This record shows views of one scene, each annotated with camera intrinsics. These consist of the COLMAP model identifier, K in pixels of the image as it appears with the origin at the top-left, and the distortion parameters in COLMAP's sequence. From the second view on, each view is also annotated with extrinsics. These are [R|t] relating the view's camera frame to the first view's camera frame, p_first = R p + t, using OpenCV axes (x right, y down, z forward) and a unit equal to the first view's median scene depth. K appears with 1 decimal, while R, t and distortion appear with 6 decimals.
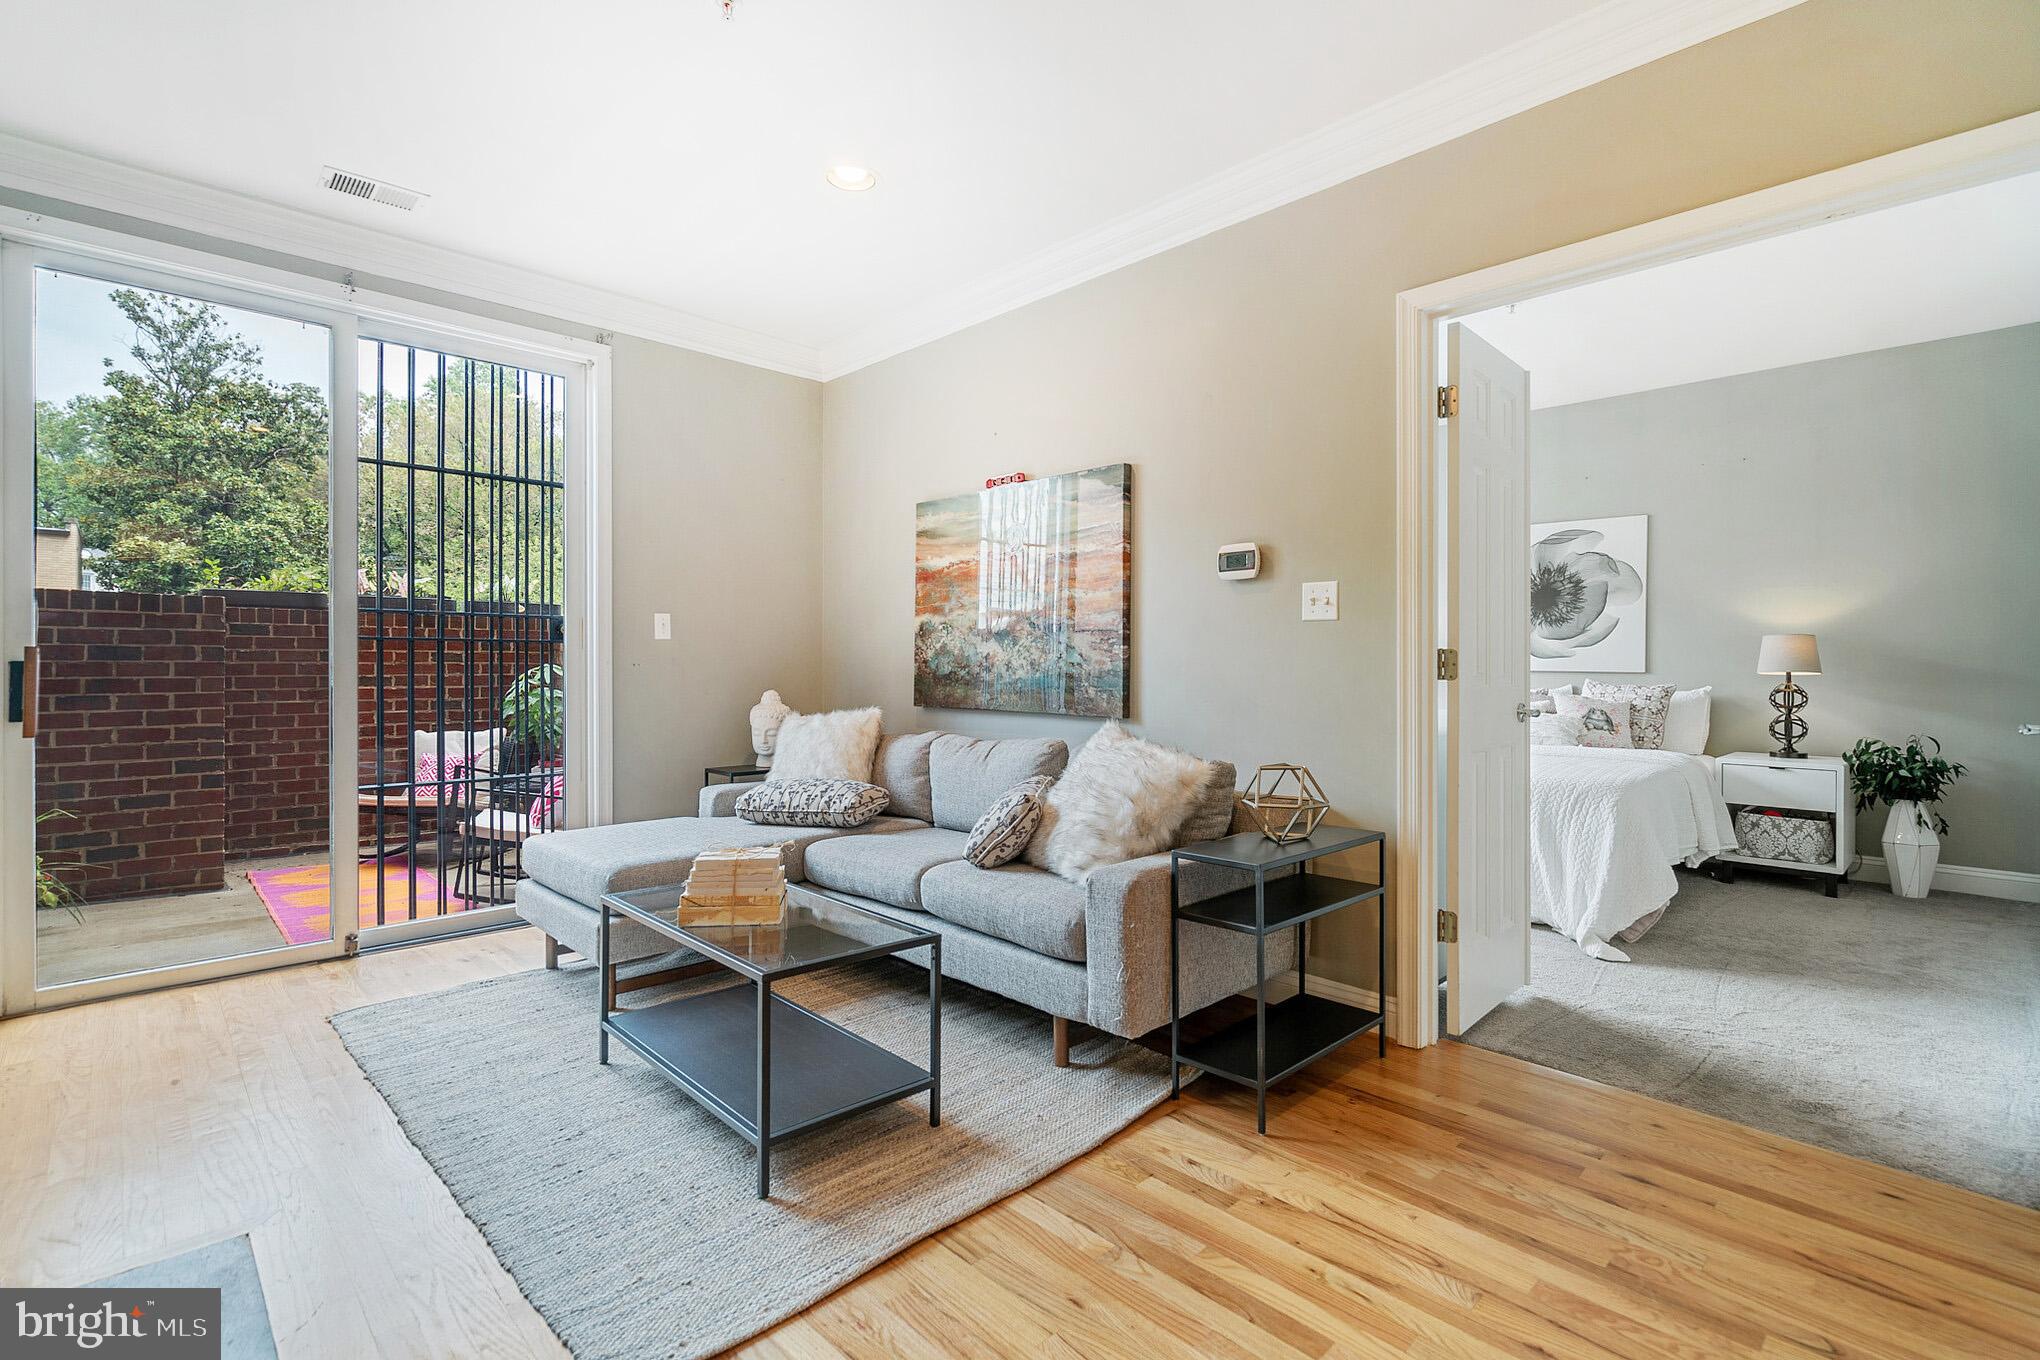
lens RADIAL K [[961.3, 0, 1017.1], [0, 961.3, 663.2], [0, 0, 1]] dist [0.004222, 0.000029]
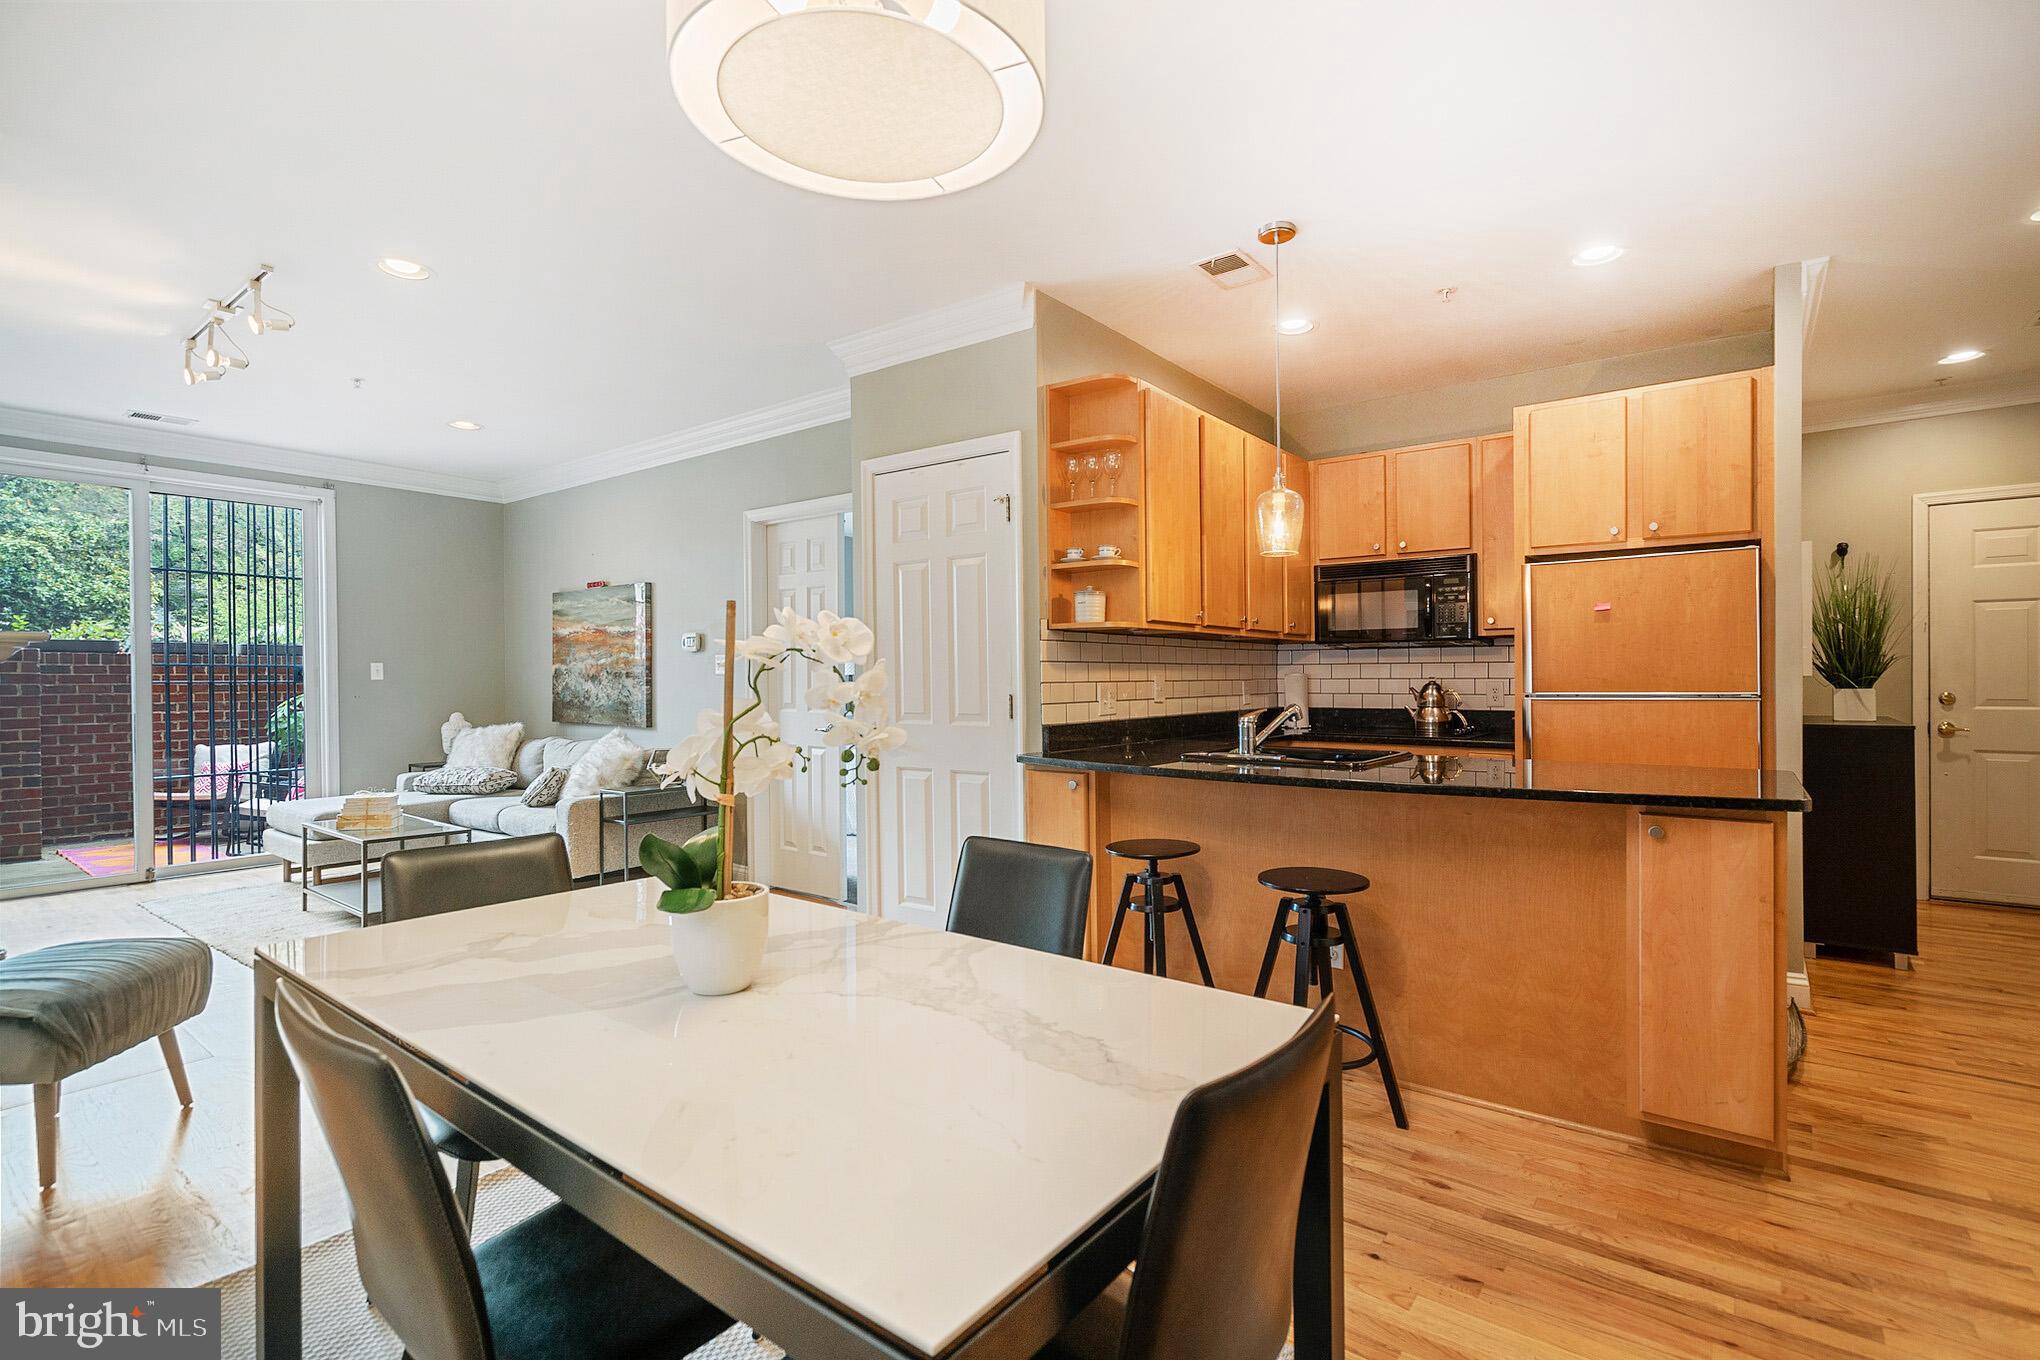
lens RADIAL K [[961.3, 0, 1036.6], [0, 961.3, 687.4], [0, 0, 1]] dist [0.004222, 0.000029]
pose [[0.988424, -0.005425, 0.151617, 0.385505], [0.004019, 0.999946, 0.009572, -0.021025], [-0.151661, -0.008852, 0.988393, -0.593307]]
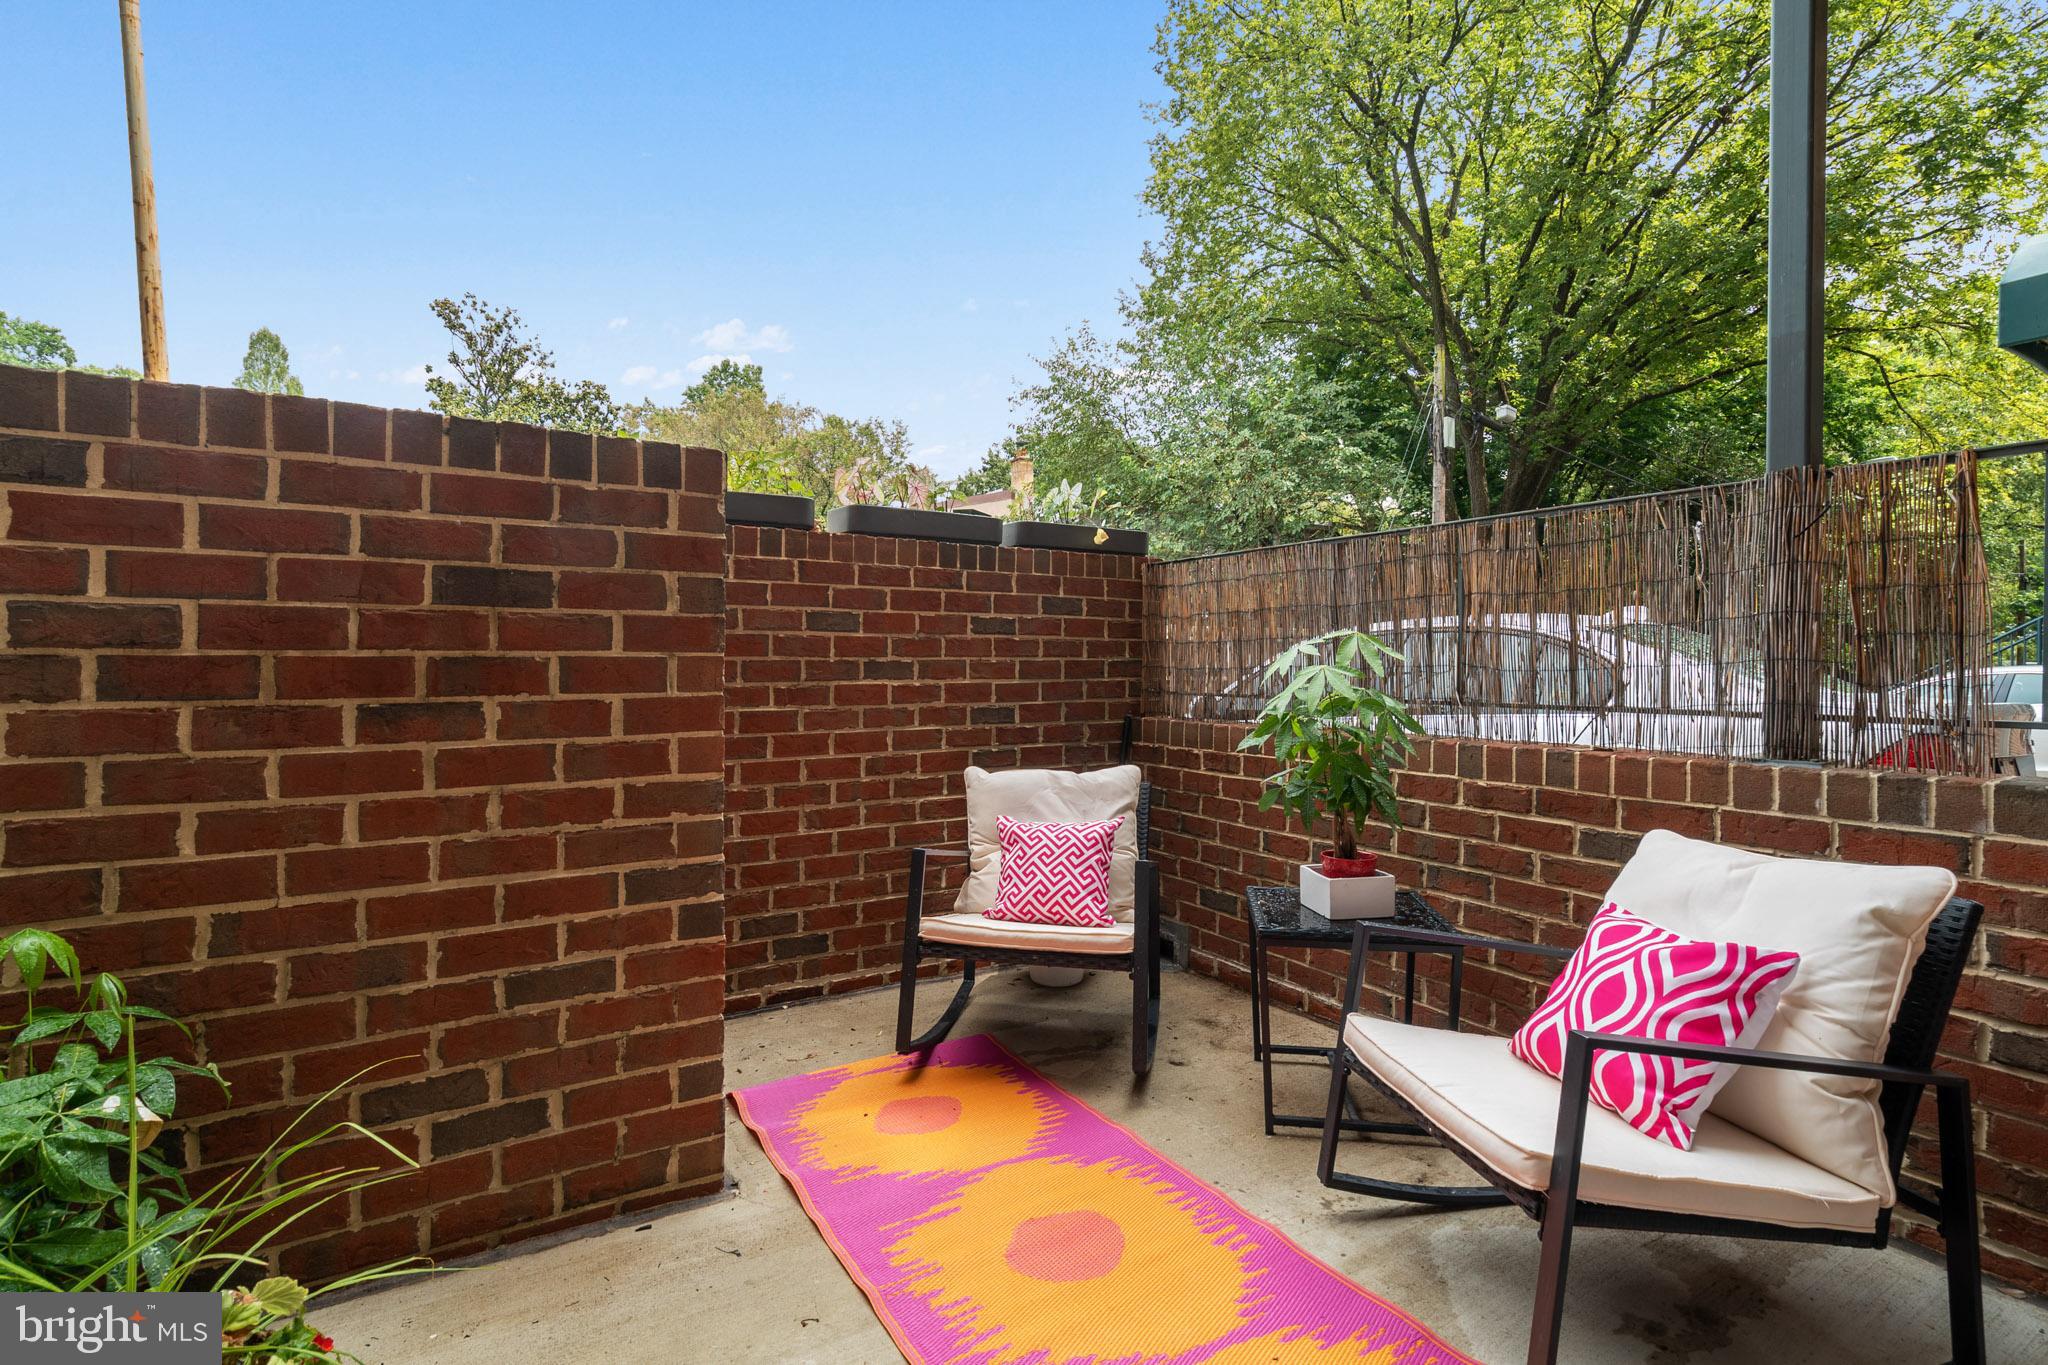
lens RADIAL K [[946.2, 0, 1017.5], [0, 946.2, 671.2], [0, 0, 1]] dist [-0.000534, 0.000617]
pose [[0.980531, 0.004883, -0.196305, -0.638322], [-0.002575, 0.999925, 0.012007, 0.016256], [0.196348, -0.011268, 0.980469, 0.654198]]
